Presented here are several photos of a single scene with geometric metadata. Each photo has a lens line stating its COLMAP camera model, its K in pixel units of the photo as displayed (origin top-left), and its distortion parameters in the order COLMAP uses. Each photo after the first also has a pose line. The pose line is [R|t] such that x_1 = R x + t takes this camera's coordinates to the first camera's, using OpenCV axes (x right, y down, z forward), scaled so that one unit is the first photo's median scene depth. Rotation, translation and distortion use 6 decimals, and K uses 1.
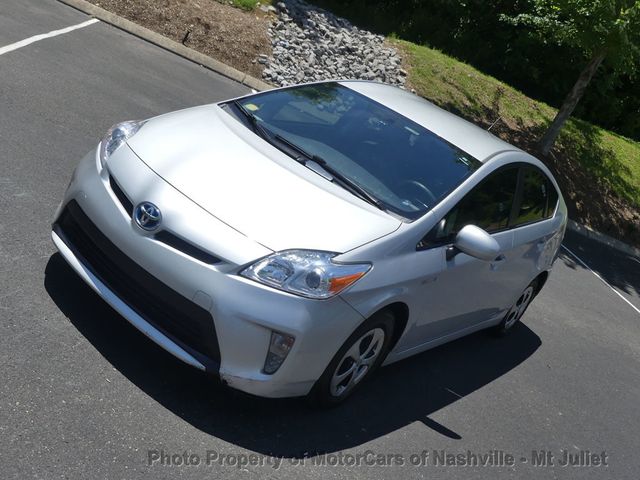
lens RADIAL K [[711.9, 0, 330.4], [0, 711.9, 236.5], [0, 0, 1]] dist [-0.016162, 0.000000]
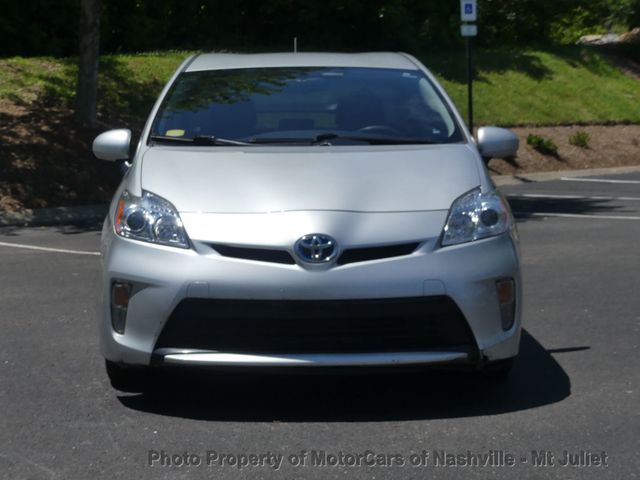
lens RADIAL K [[1483.1, 0, 318.6], [0, 1483.1, 241.8], [0, 0, 1]] dist [-0.020495, 0.000000]
pose [[0.714847, -0.472474, 0.515521, -0.260443], [0.510334, 0.856493, 0.077320, -0.038186], [-0.478072, 0.207816, 0.853381, -0.116400]]
